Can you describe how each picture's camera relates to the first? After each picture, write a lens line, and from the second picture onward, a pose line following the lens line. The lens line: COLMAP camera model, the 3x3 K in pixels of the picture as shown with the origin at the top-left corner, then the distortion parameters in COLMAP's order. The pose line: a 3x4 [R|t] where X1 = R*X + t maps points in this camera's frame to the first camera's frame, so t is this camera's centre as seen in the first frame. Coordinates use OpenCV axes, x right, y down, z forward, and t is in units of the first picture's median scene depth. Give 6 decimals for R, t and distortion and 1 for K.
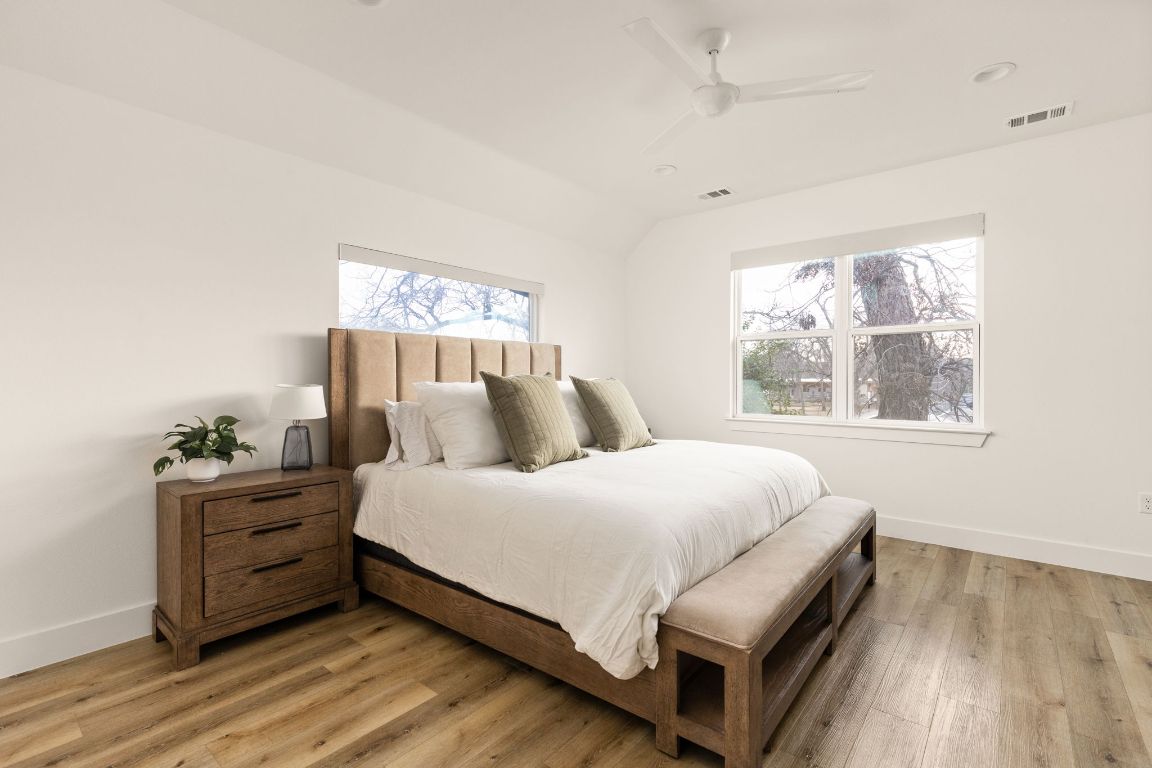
lens RADIAL K [[514.6, 0, 579.9], [0, 514.6, 380.3], [0, 0, 1]] dist [0.001880, -0.000922]
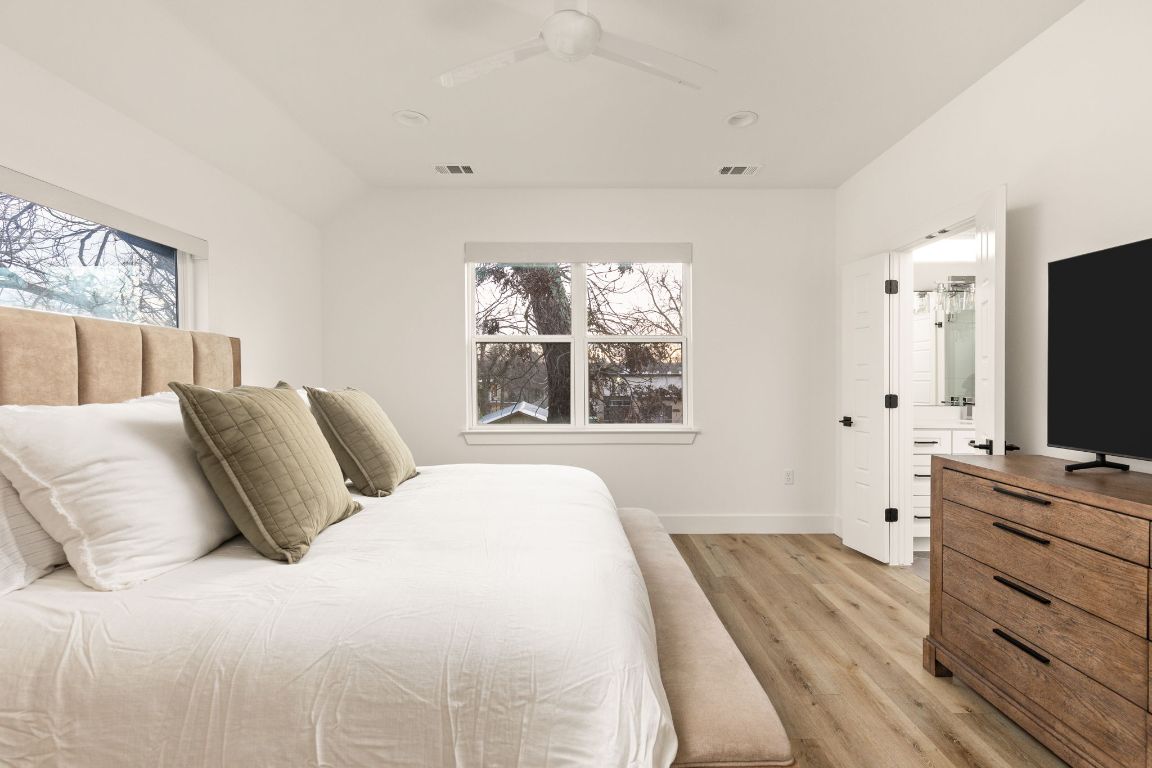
lens RADIAL K [[514.6, 0, 577.3], [0, 514.6, 386.7], [0, 0, 1]] dist [0.001880, -0.000922]
pose [[0.769486, -0.010267, 0.638582, -0.191208], [0.004052, 0.999929, 0.011194, -0.015913], [-0.638651, -0.006026, 0.769473, 0.313903]]
